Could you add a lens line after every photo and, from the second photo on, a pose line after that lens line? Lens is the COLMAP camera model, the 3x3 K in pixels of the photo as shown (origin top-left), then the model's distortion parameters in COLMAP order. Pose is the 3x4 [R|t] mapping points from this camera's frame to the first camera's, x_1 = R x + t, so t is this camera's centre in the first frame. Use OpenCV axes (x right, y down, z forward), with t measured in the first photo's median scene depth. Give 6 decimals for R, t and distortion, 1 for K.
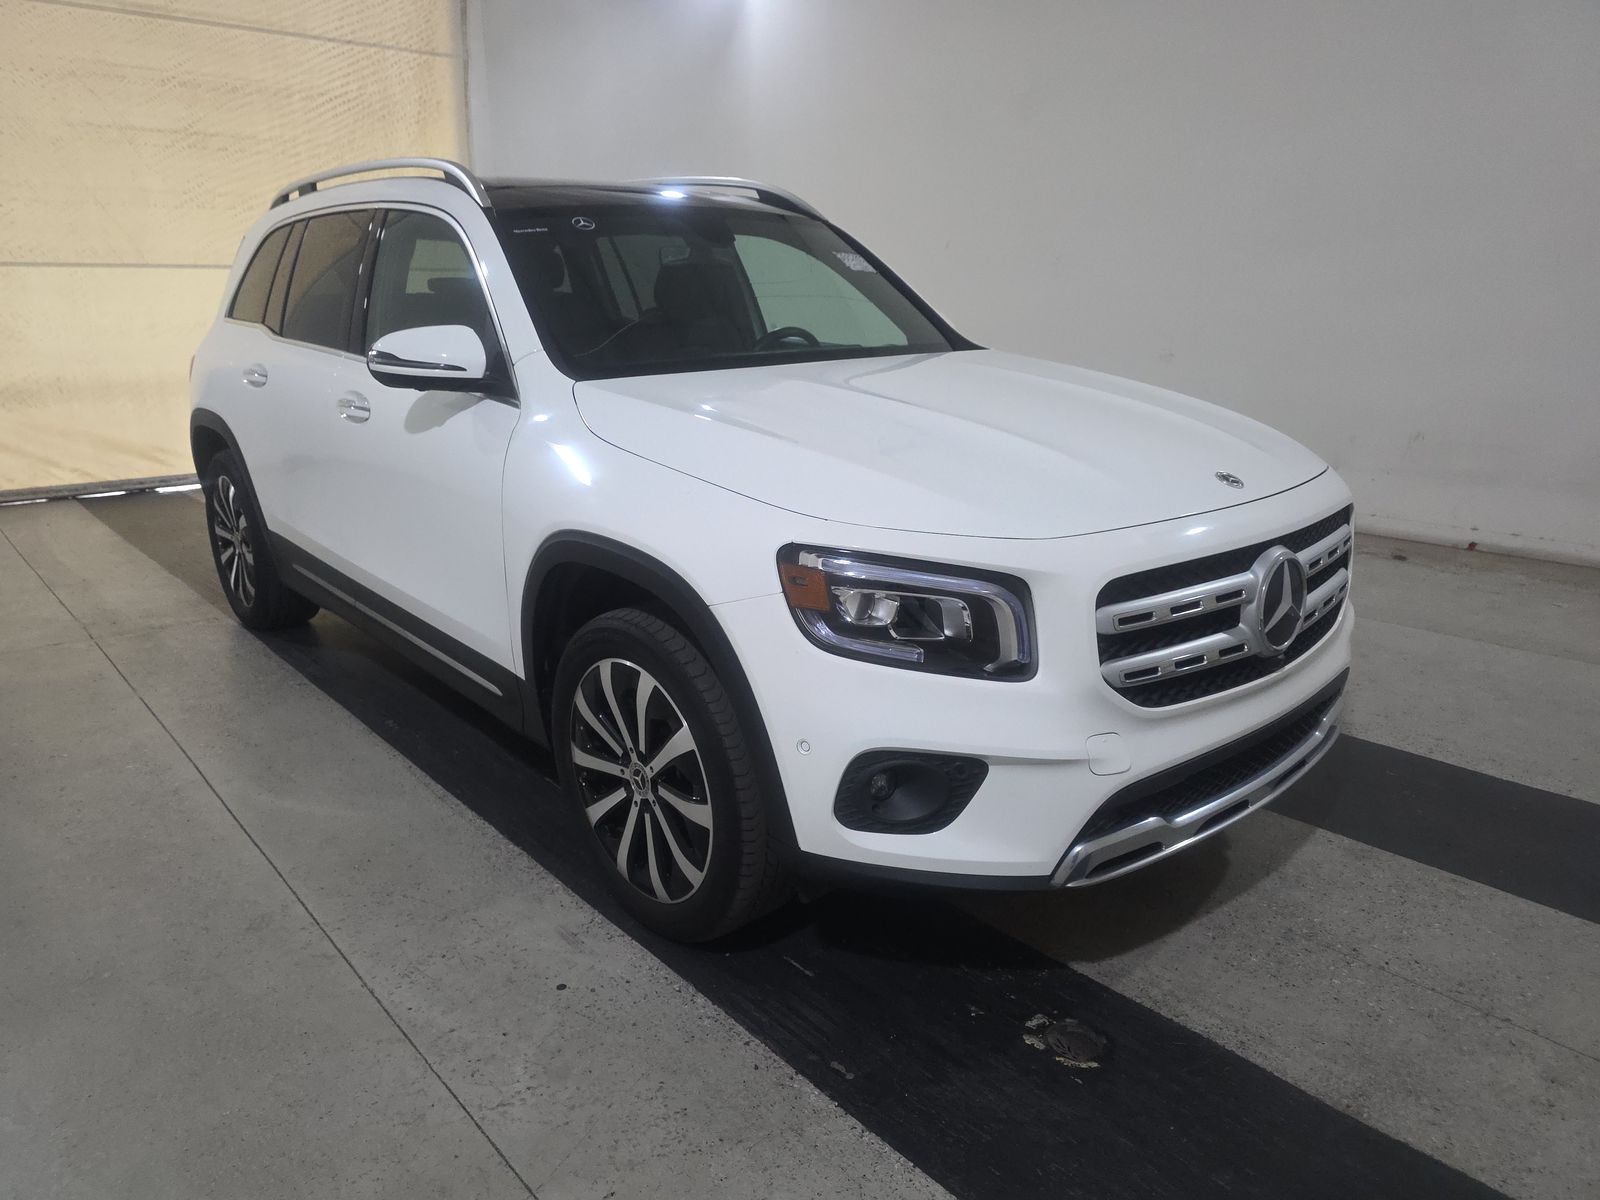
lens RADIAL K [[1133.0, 0, 791.2], [0, 1133.0, 600.1], [0, 0, 1]] dist [0.035621, -0.026459]
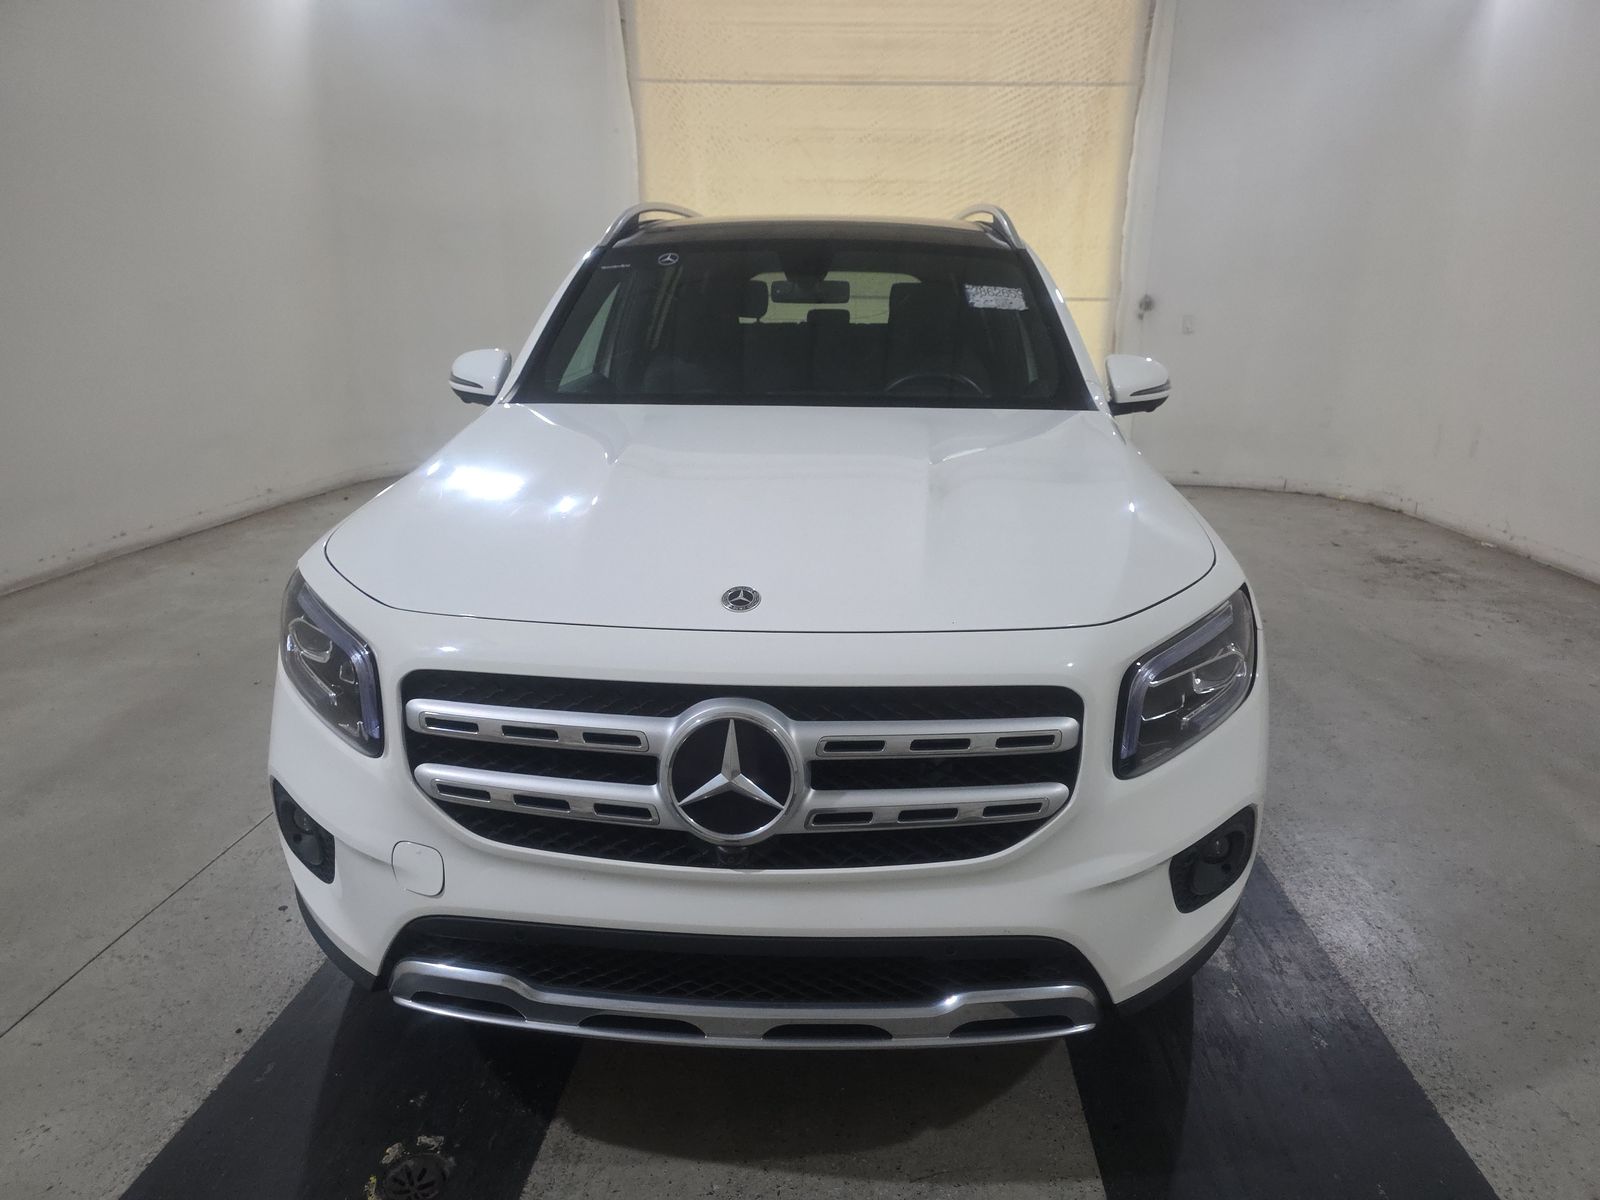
lens RADIAL K [[1133.0, 0, 791.2], [0, 1133.0, 600.1], [0, 0, 1]] dist [0.035621, -0.026459]
pose [[0.695376, 0.197083, -0.691094, 0.281427], [-0.210897, 0.975283, 0.065923, -0.049996], [0.687004, 0.099909, 0.719752, 0.146842]]
